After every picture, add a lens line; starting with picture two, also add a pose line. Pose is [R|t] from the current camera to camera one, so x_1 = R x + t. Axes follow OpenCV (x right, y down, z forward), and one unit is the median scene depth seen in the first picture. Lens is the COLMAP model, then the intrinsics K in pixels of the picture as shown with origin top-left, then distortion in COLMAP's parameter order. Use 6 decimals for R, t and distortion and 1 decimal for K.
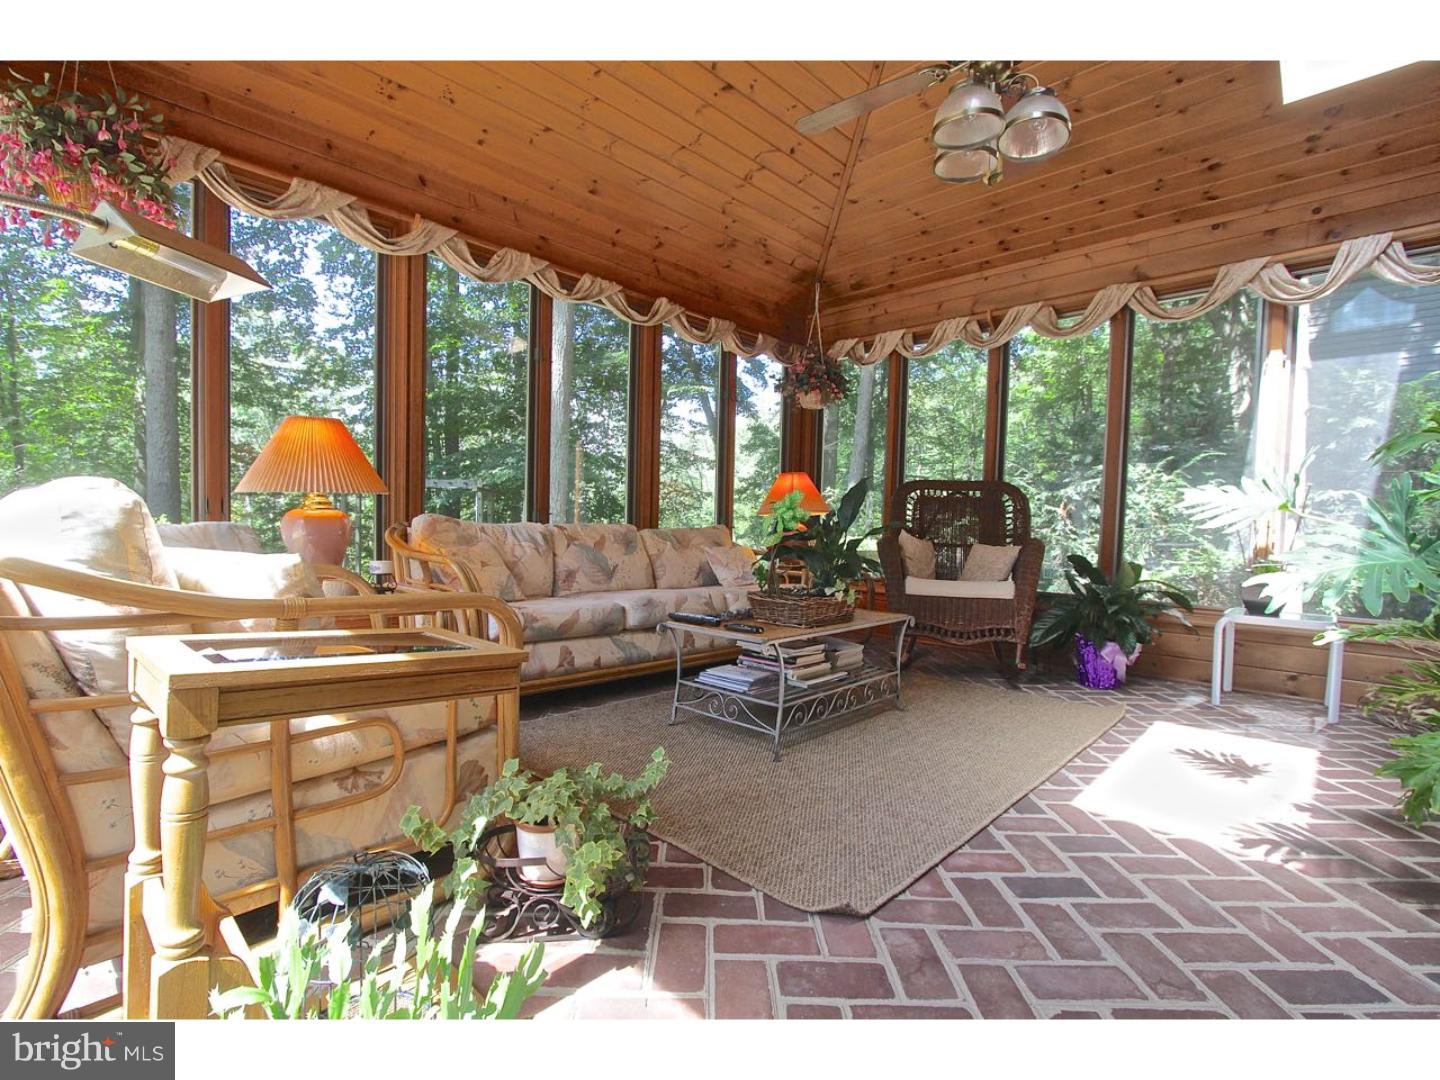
lens RADIAL K [[672.3, 0, 715.3], [0, 672.3, 540.3], [0, 0, 1]] dist [-0.003555, 0.000294]
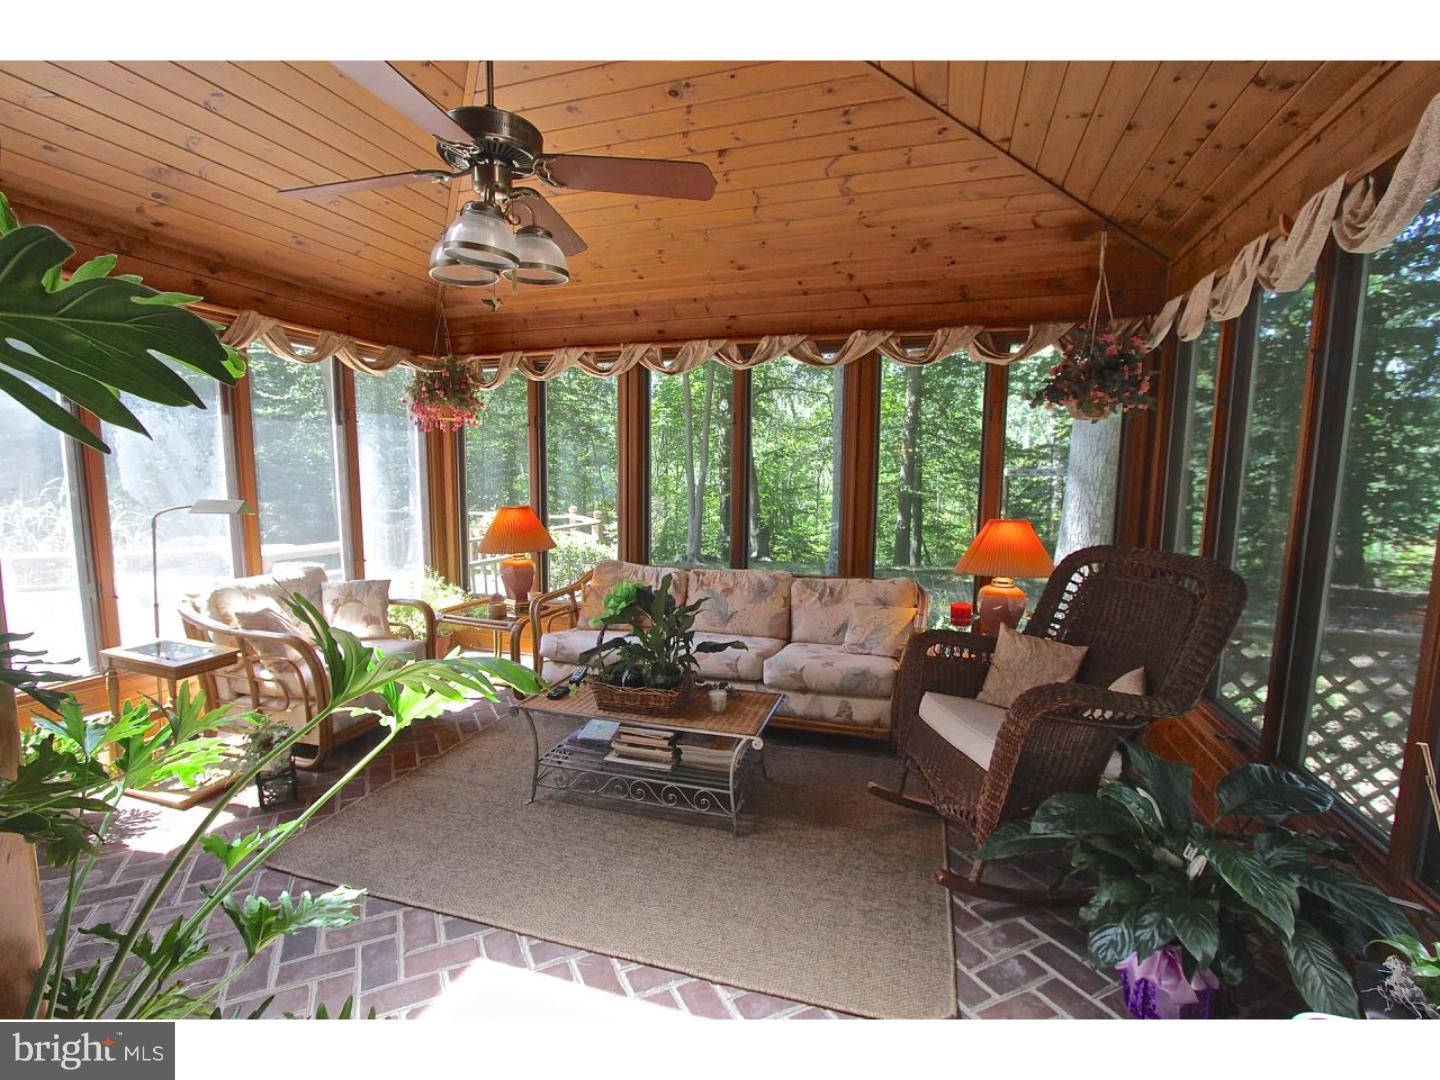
lens RADIAL K [[672.3, 0, 721.6], [0, 672.3, 549.6], [0, 0, 1]] dist [-0.003555, 0.000294]
pose [[0.455202, 0.080037, -0.886784, 0.932656], [-0.018924, 0.996596, 0.080234, -0.174280], [0.890187, -0.019741, 0.455167, 0.539772]]
